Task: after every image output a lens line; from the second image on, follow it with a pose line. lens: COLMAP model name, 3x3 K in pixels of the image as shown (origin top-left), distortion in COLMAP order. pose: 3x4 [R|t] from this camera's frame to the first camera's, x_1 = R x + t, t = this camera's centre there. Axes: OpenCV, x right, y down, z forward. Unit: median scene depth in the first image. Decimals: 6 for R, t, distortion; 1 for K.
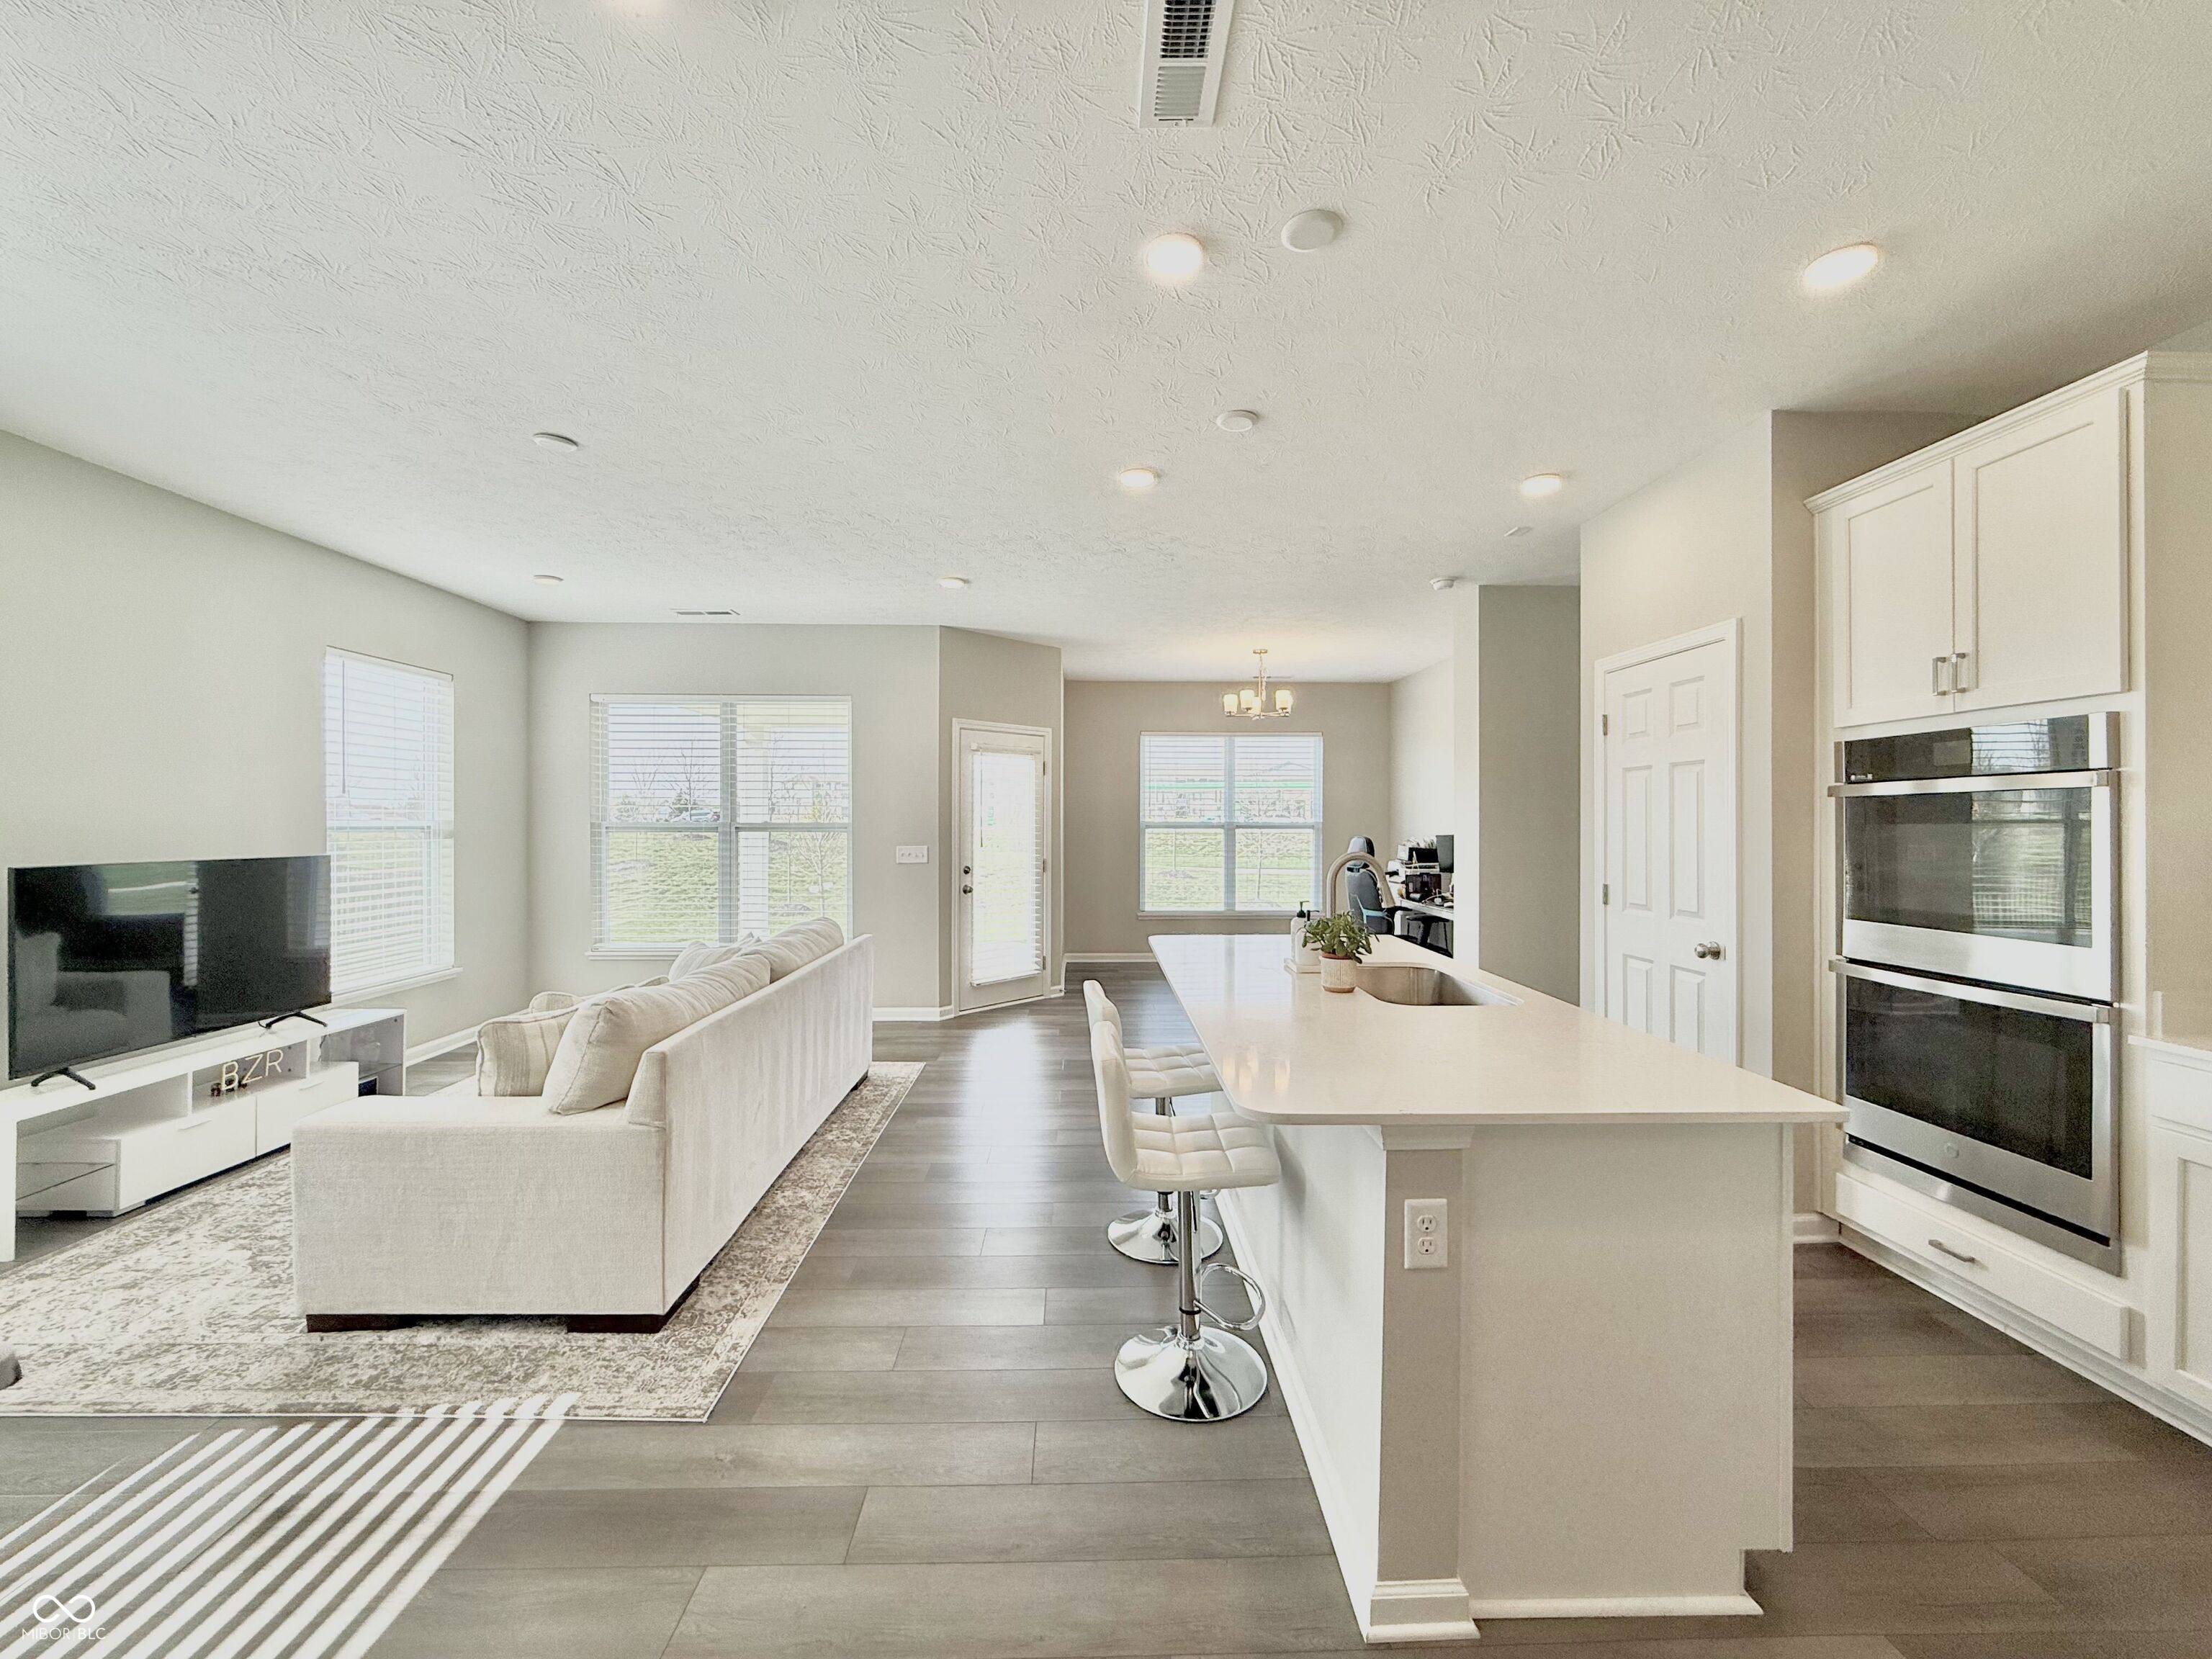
lens RADIAL K [[876.3, 0, 1100.0], [0, 876.3, 825.0], [0, 0, 1]] dist [0.000940, -0.000790]
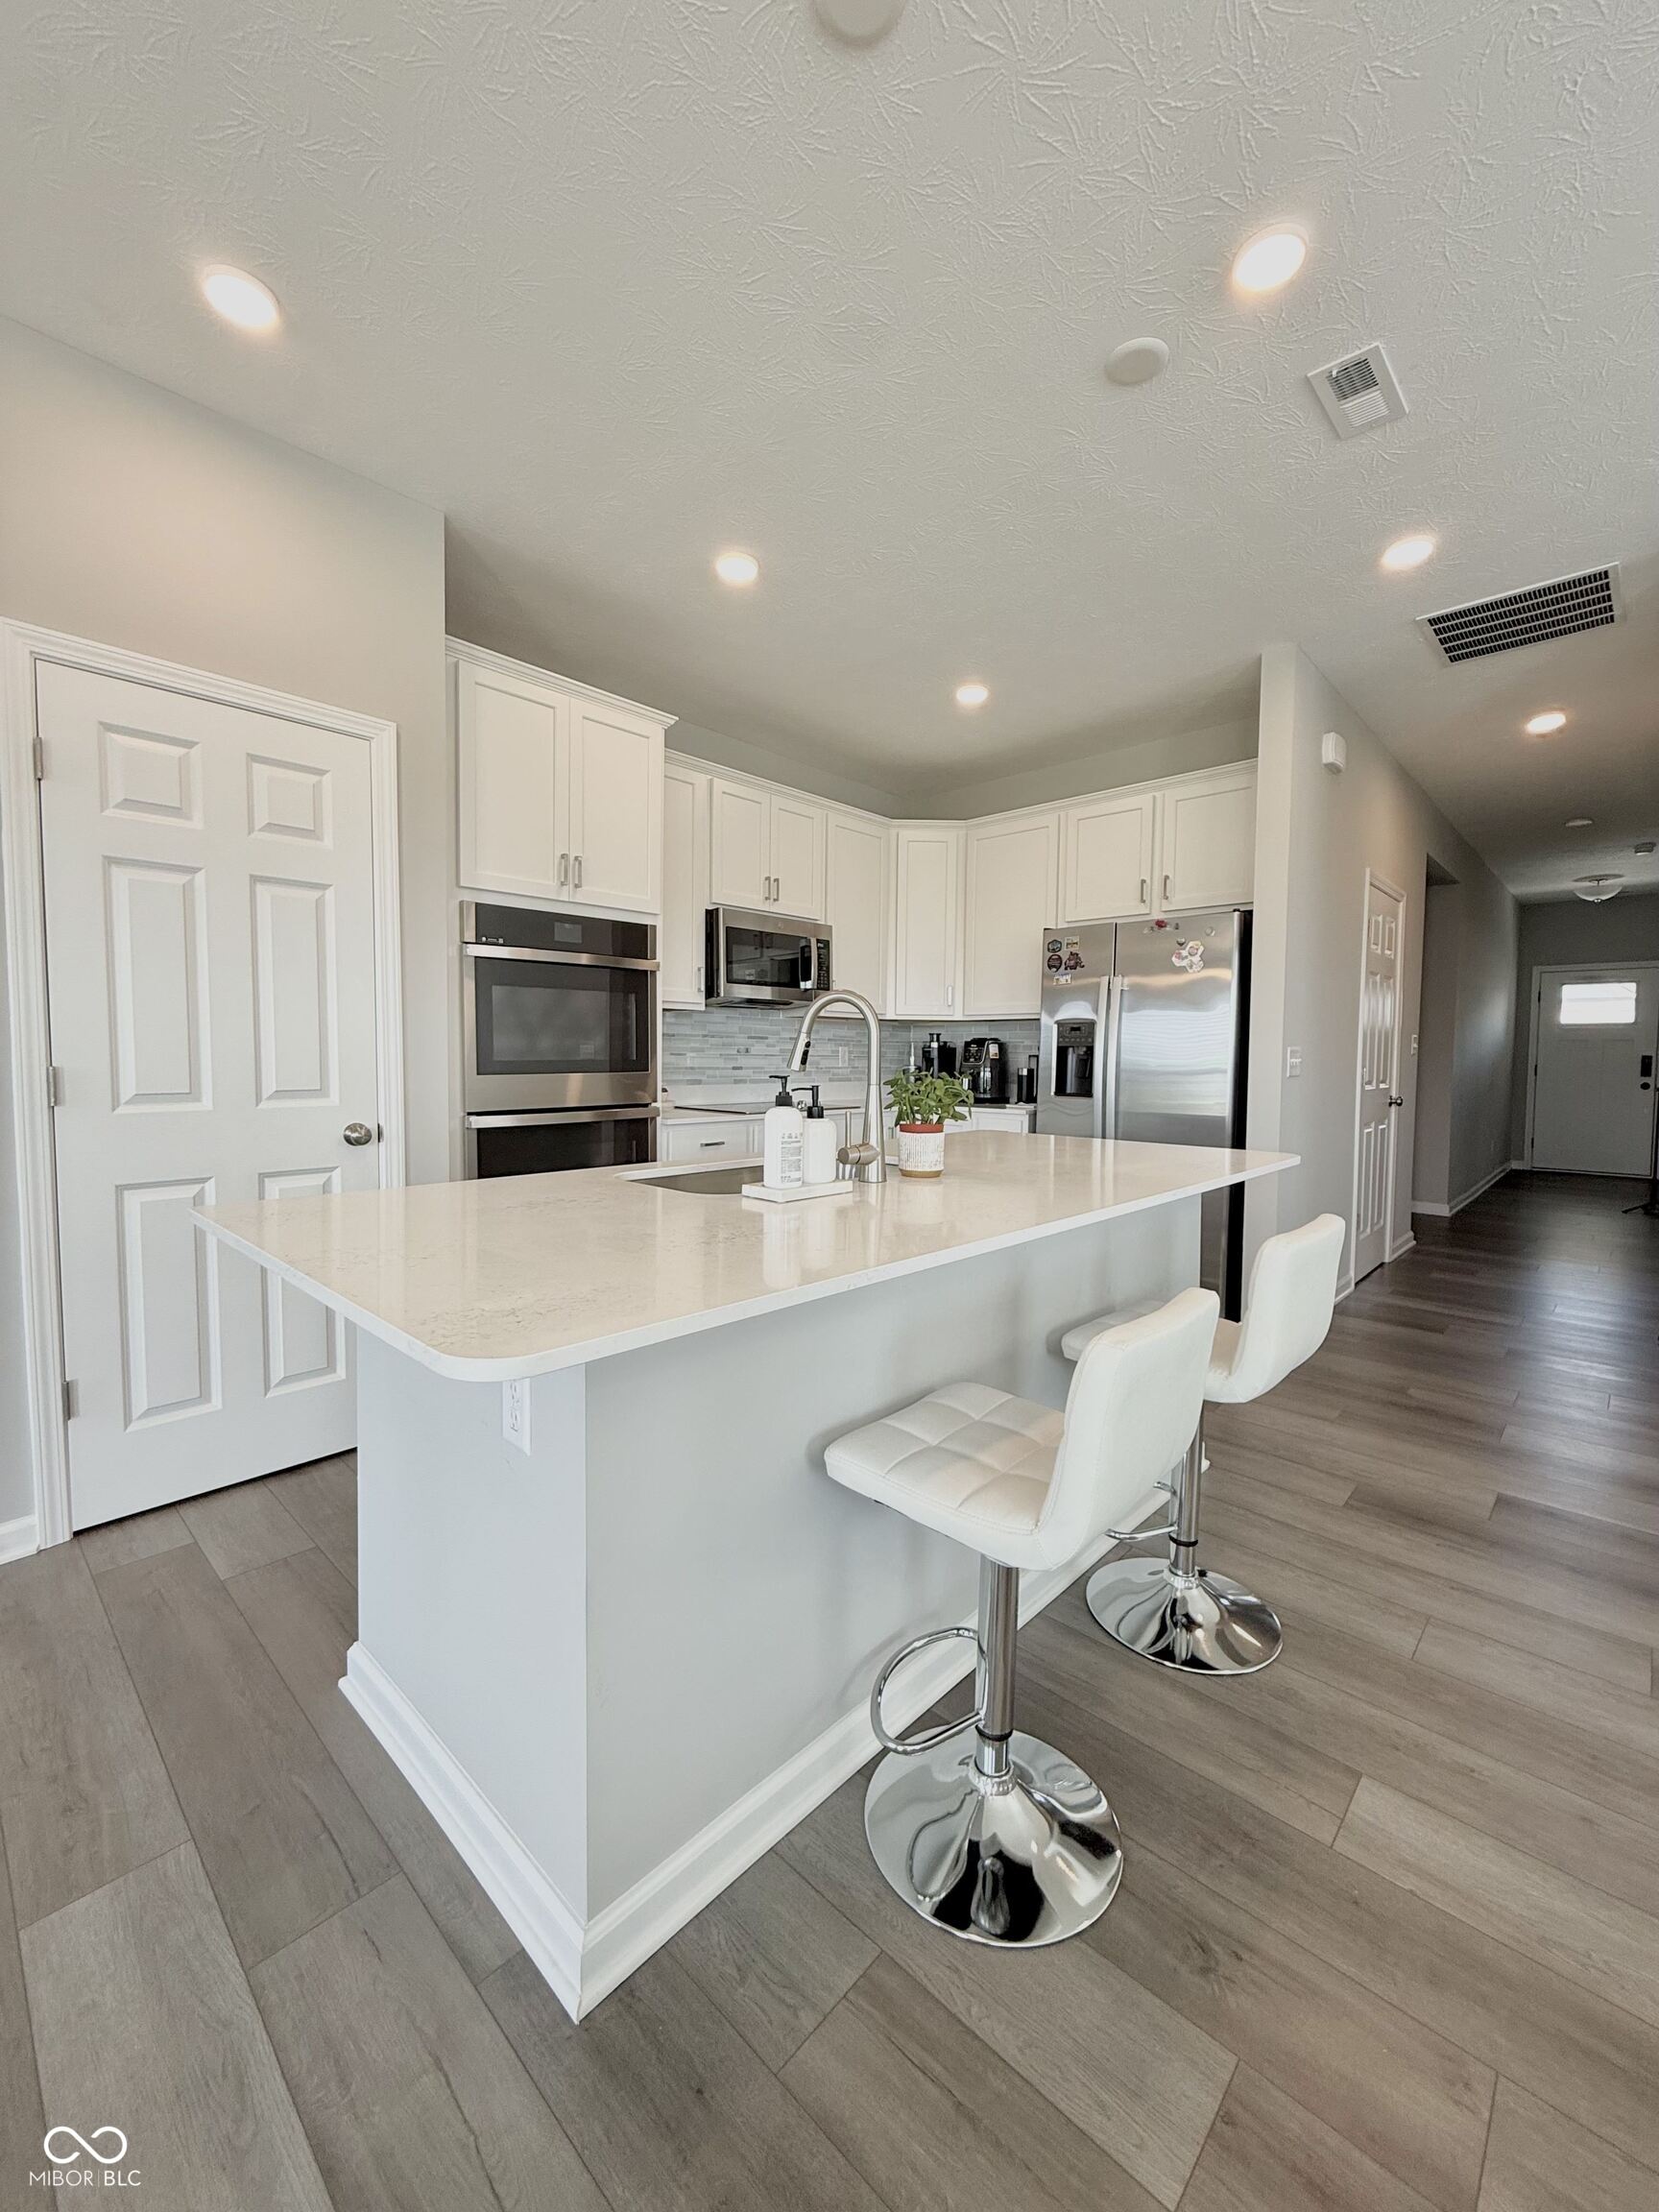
lens RADIAL K [[876.3, 0, 841.2], [0, 876.3, 1097.7], [0, 0, 1]] dist [0.000940, -0.000790]
pose [[-0.718449, -0.040870, 0.694378, -0.171564], [-0.006723, 0.998634, 0.051821, 0.074801], [-0.695547, 0.032563, -0.717742, 1.394418]]
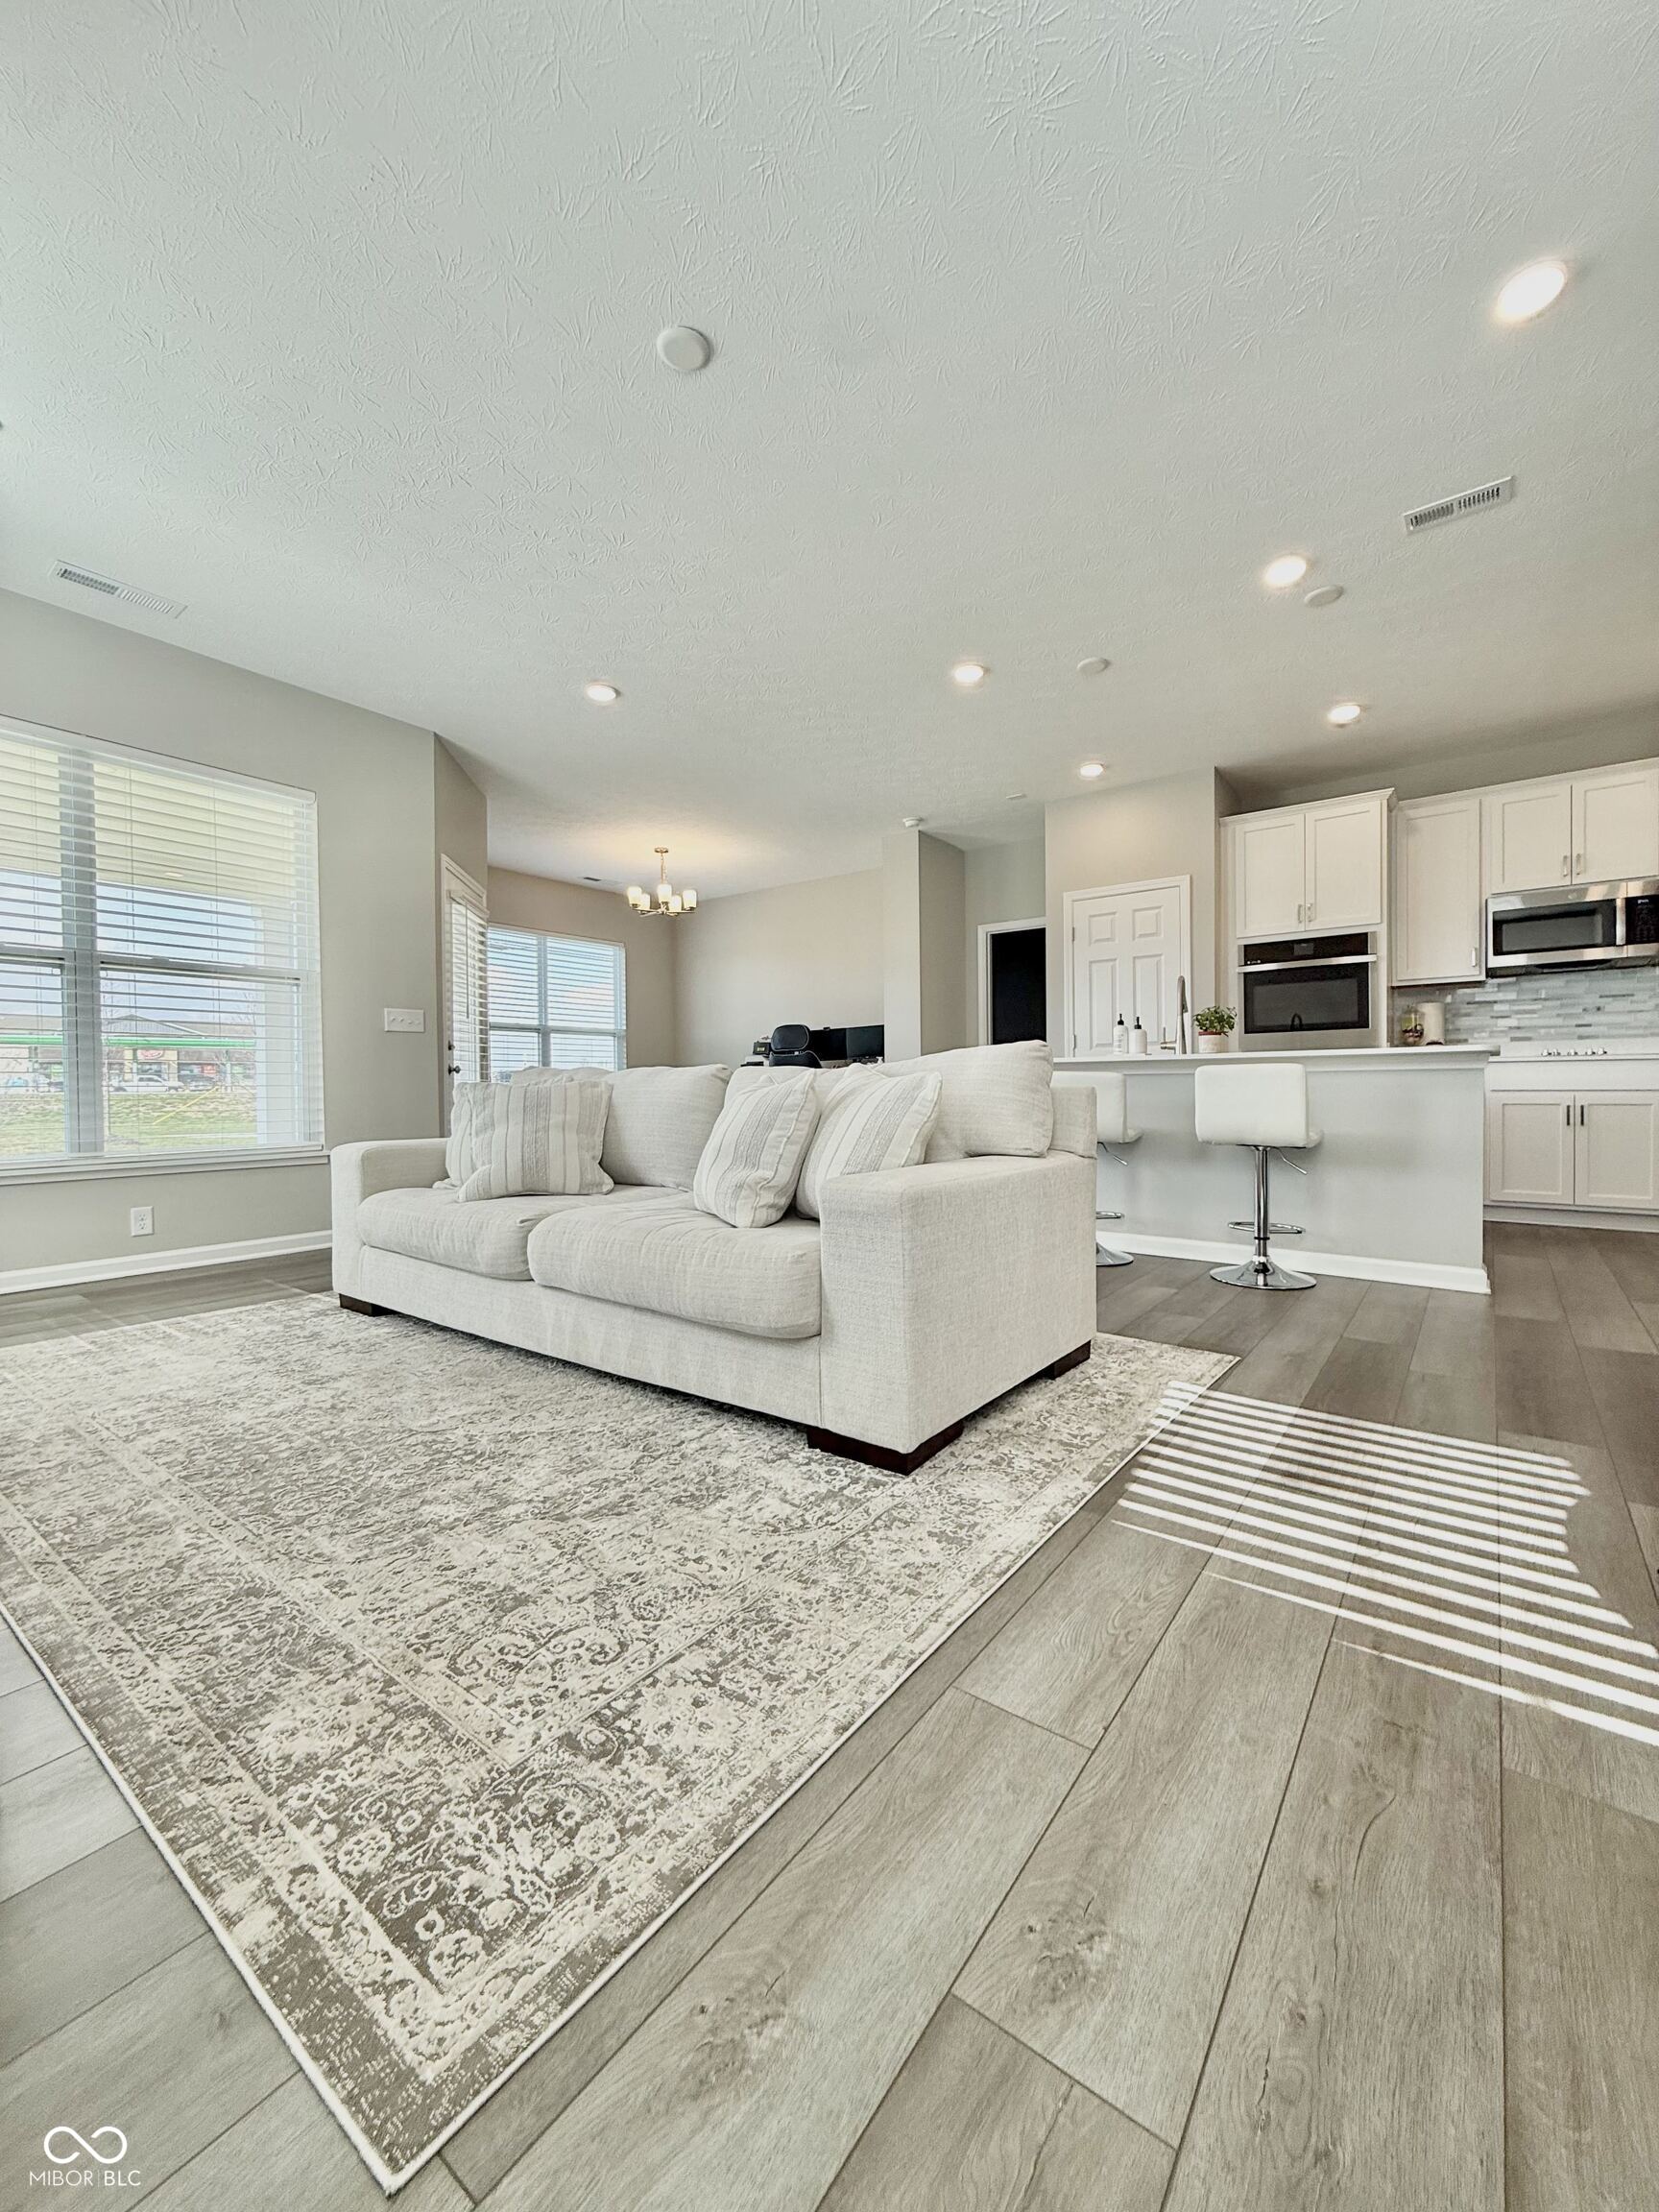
lens RADIAL K [[876.3, 0, 826.6], [0, 876.3, 1098.2], [0, 0, 1]] dist [0.000940, -0.000790]
pose [[0.621326, -0.018827, 0.783326, -1.250709], [0.013294, 0.999821, 0.013486, 0.205367], [-0.783439, 0.002034, 0.621465, 0.486459]]
